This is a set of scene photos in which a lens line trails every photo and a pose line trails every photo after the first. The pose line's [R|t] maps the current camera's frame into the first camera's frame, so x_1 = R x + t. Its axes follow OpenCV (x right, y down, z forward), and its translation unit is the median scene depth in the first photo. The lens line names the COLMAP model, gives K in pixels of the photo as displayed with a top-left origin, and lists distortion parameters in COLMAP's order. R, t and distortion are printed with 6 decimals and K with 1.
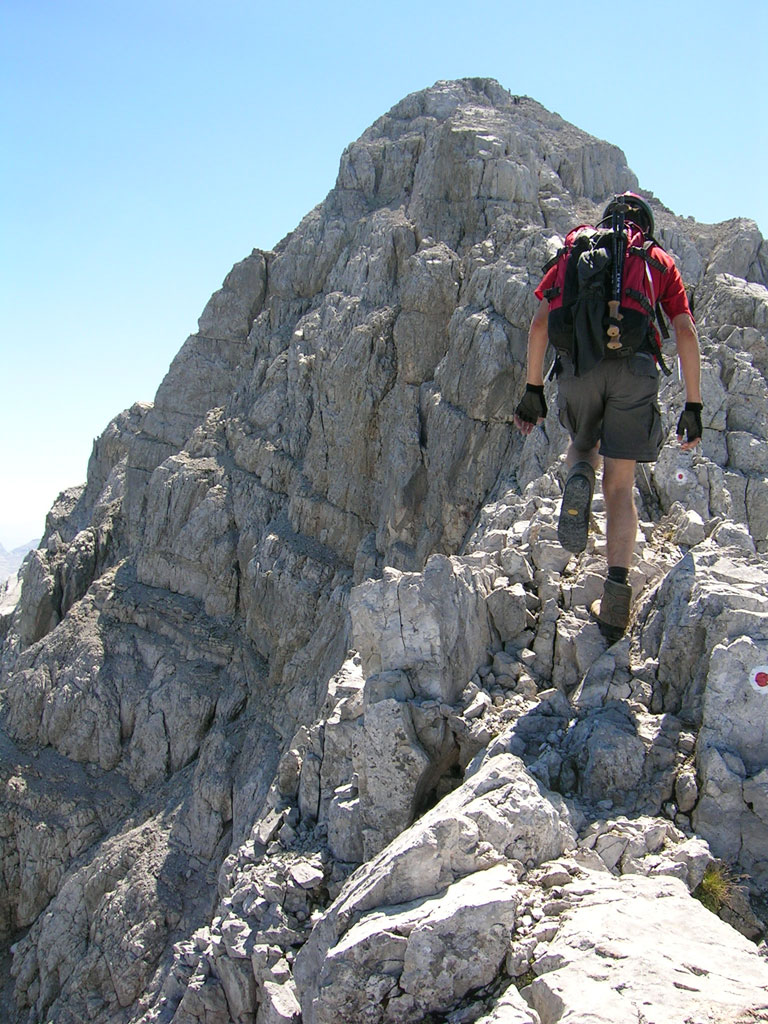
lens RADIAL K [[1140.0, 0, 388.6], [0, 1140.0, 515.4], [0, 0, 1]] dist [-0.171036, 0.000000]
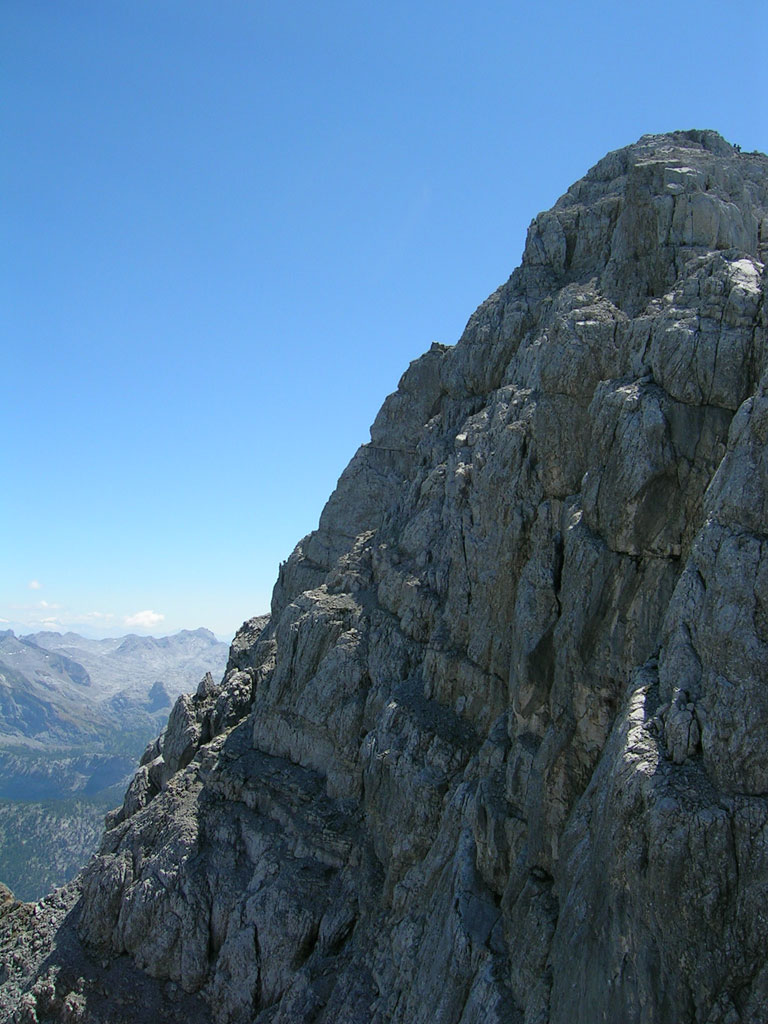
lens RADIAL K [[1140.0, 0, 379.0], [0, 1140.0, 511.9], [0, 0, 1]] dist [-0.171036, 0.000000]
pose [[0.970742, -0.015996, -0.239594, 0.065831], [-0.009445, 0.994463, -0.104661, -0.027518], [0.239941, 0.103862, 0.965216, 0.250494]]
